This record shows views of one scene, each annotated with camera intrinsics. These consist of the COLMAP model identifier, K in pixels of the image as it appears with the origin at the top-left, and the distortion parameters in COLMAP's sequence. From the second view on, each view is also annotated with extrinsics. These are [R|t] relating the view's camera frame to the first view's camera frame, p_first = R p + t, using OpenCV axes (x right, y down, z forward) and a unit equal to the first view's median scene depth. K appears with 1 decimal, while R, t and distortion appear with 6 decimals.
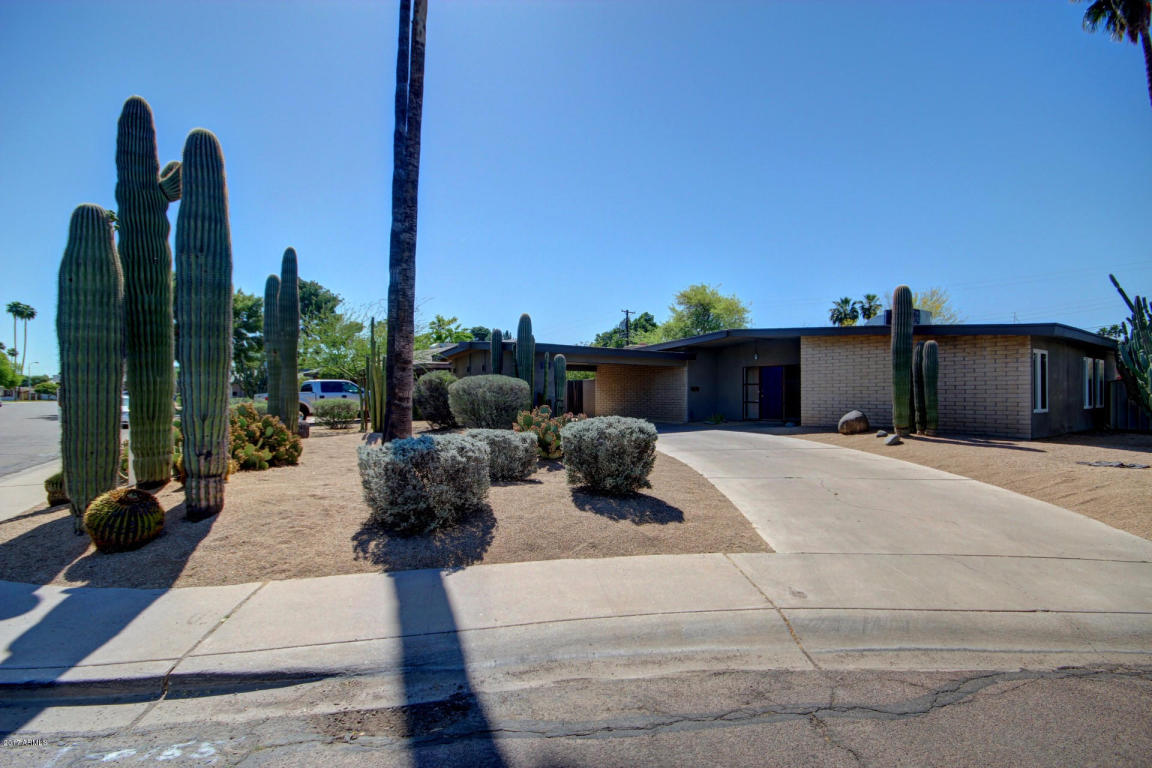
lens RADIAL K [[540.1, 0, 575.0], [0, 540.1, 392.4], [0, 0, 1]] dist [0.002379, -0.007638]
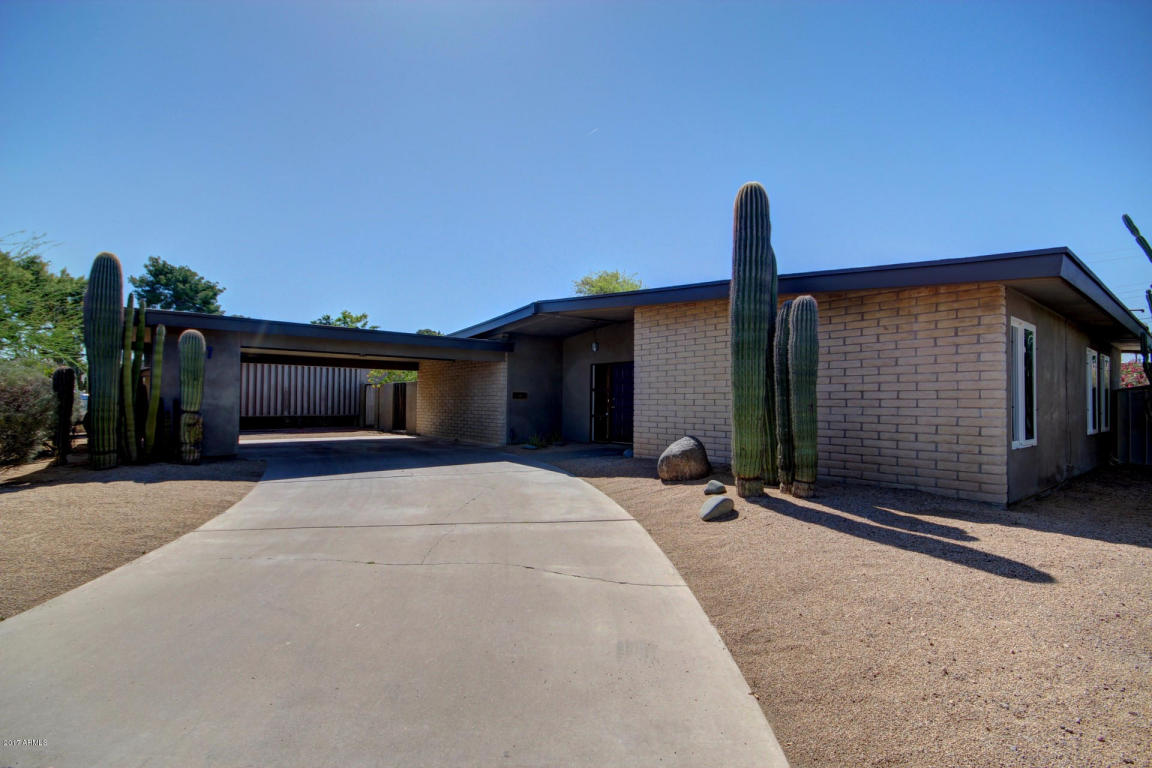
lens RADIAL K [[540.1, 0, 579.6], [0, 540.1, 392.3], [0, 0, 1]] dist [0.002379, -0.007638]
pose [[0.998609, 0.011364, 0.051486, 0.416818], [-0.010548, 0.999815, -0.016091, -0.000918], [-0.051659, 0.015525, 0.998544, 0.509711]]
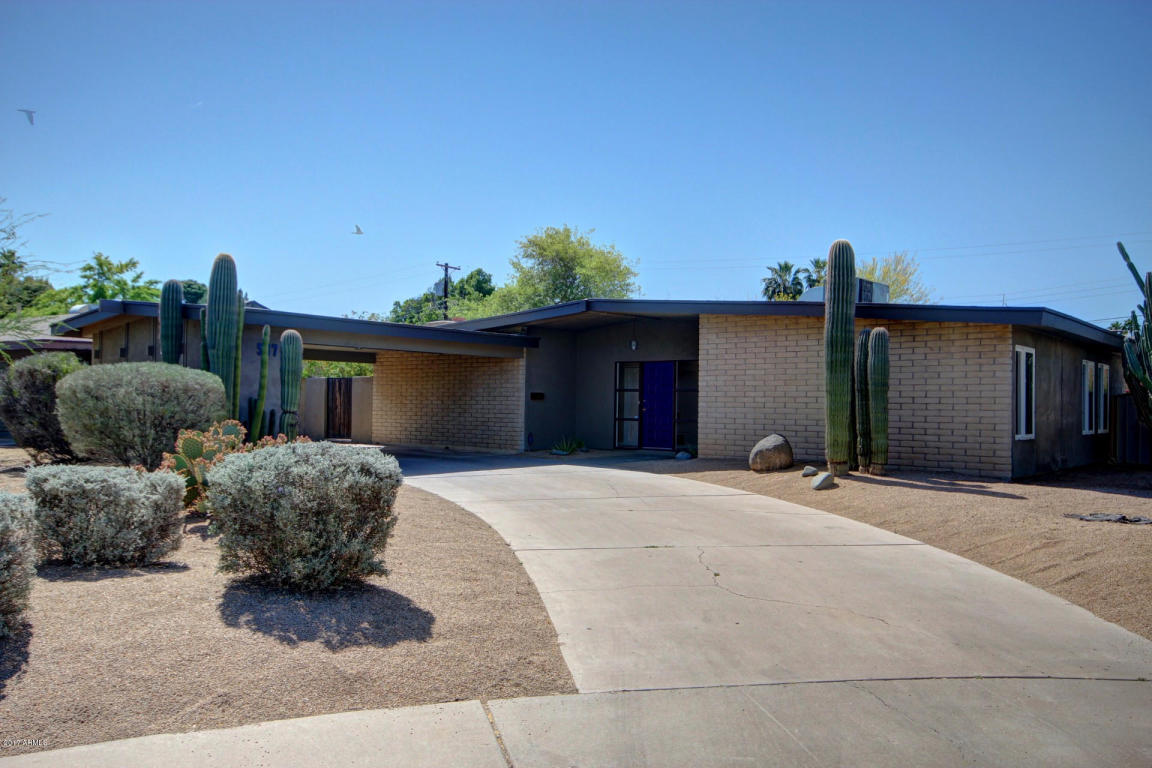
lens RADIAL K [[890.4, 0, 581.2], [0, 890.4, 390.6], [0, 0, 1]] dist [-0.014351, 0.058000]
pose [[0.971856, 0.019093, 0.234801, 0.058226], [-0.016185, 0.999767, -0.014308, 0.000854], [-0.235019, 0.010105, 0.971938, 0.043317]]
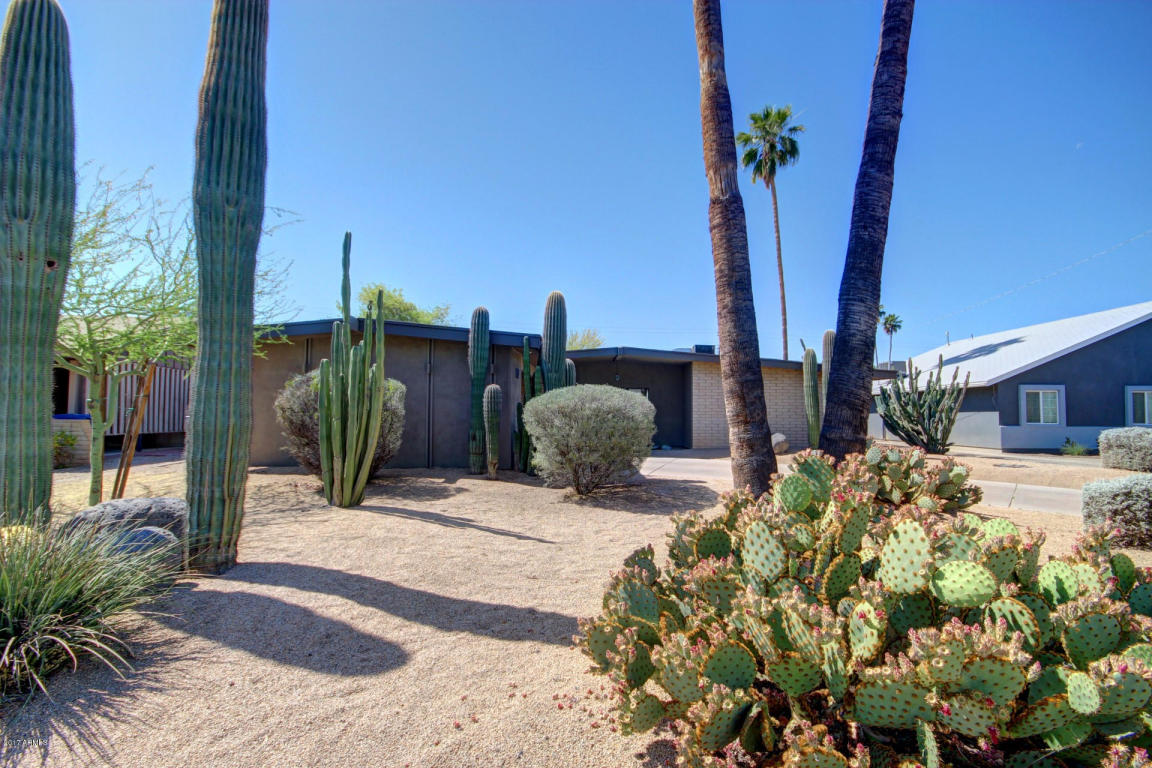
lens RADIAL K [[540.1, 0, 570.0], [0, 540.1, 391.9], [0, 0, 1]] dist [0.002379, -0.007638]
pose [[0.628833, 0.042470, 0.776379, -0.688220], [-0.014903, 0.998982, -0.042576, 0.002338], [-0.777397, 0.015203, 0.628826, 0.674575]]
